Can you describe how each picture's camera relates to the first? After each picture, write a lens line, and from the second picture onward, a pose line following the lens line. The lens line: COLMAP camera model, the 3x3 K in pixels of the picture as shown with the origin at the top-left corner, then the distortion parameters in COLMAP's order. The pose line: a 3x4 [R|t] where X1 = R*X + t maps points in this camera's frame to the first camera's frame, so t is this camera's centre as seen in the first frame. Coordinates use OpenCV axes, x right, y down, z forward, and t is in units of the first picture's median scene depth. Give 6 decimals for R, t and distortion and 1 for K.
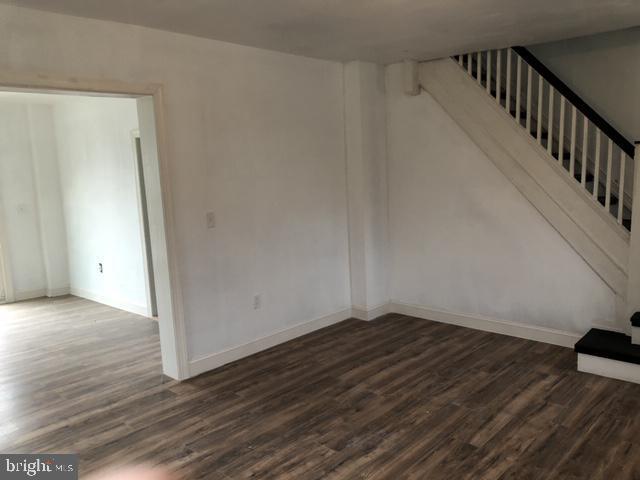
lens RADIAL K [[517.6, 0, 320.0], [0, 517.6, 240.0], [0, 0, 1]] dist [0.000149, 0.005729]
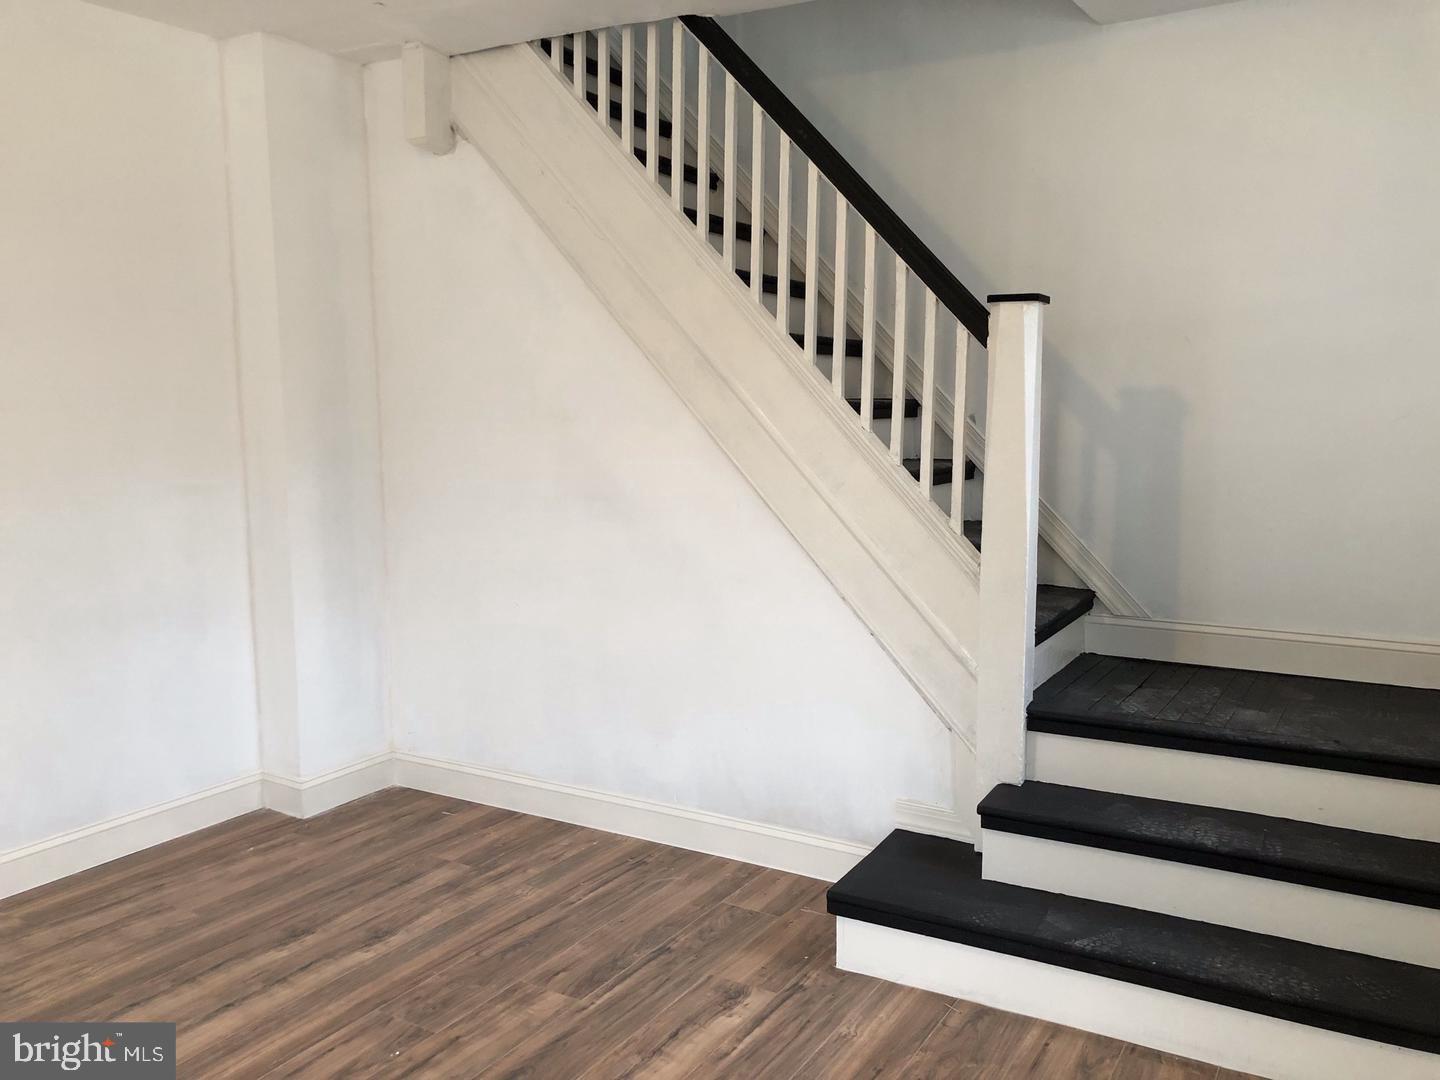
lens RADIAL K [[1191.9, 0, 720.0], [0, 1191.9, 540.0], [0, 0, 1]] dist [0.016664, 0.006769]
pose [[0.973201, 0.008960, 0.229780, 0.207149], [-0.002622, 0.999608, -0.027871, -0.002260], [-0.229939, 0.026521, 0.972844, 0.219184]]
